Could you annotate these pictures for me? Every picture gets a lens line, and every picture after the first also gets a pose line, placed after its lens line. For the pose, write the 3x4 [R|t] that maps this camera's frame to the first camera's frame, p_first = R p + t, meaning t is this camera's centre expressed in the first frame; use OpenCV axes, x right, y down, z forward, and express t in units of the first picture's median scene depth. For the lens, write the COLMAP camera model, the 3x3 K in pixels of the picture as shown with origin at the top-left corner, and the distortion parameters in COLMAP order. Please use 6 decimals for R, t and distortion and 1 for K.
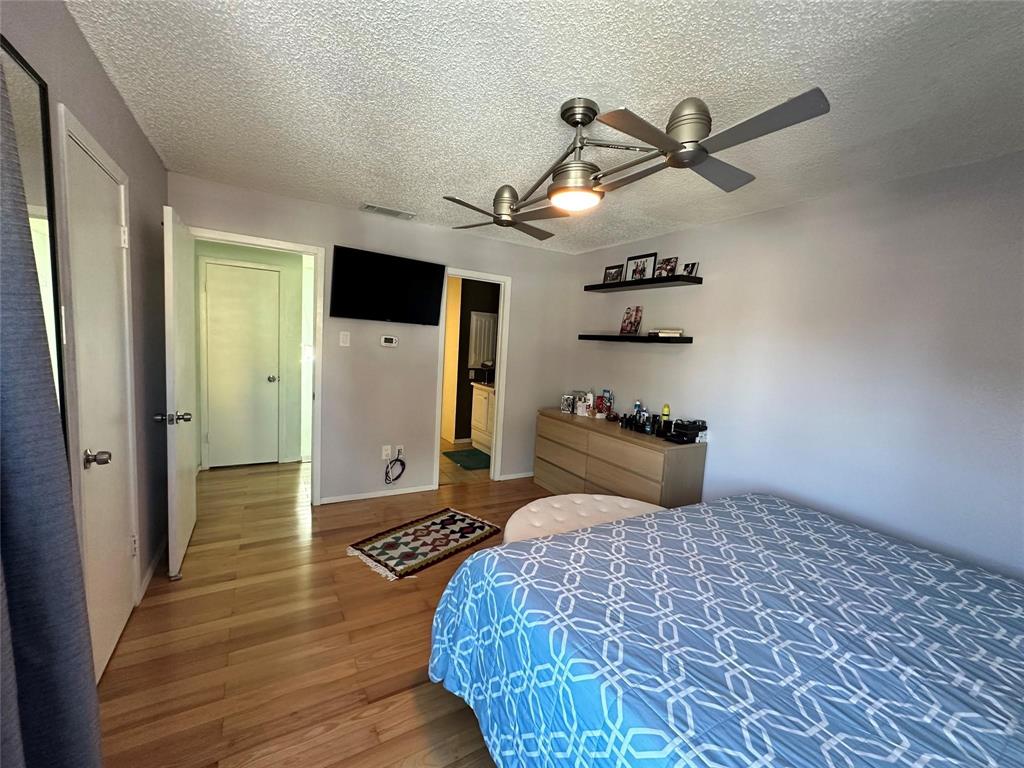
lens RADIAL K [[410.3, 0, 512.0], [0, 410.3, 384.0], [0, 0, 1]] dist [-0.001990, -0.000183]
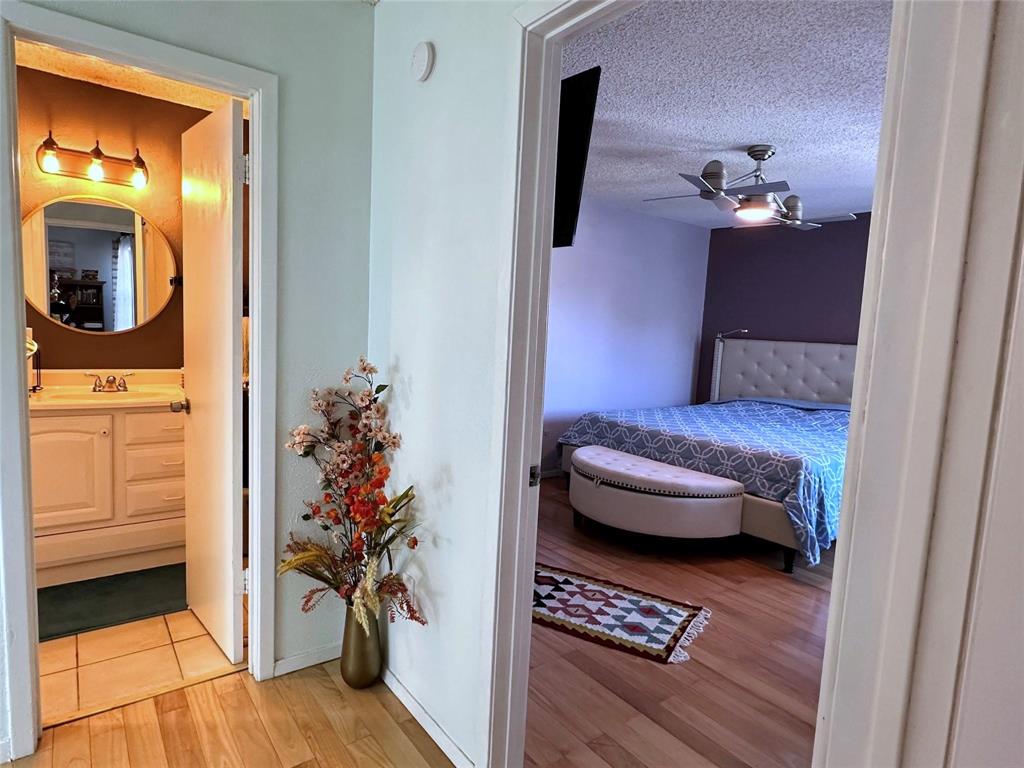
lens RADIAL K [[581.9, 0, 512.0], [0, 581.9, 384.0], [0, 0, 1]] dist [-0.000154, -0.000049]
pose [[-0.104563, -0.167466, 0.980317, -1.108788], [0.045163, 0.983904, 0.172896, -0.148293], [-0.993492, 0.062352, -0.095317, 1.260359]]
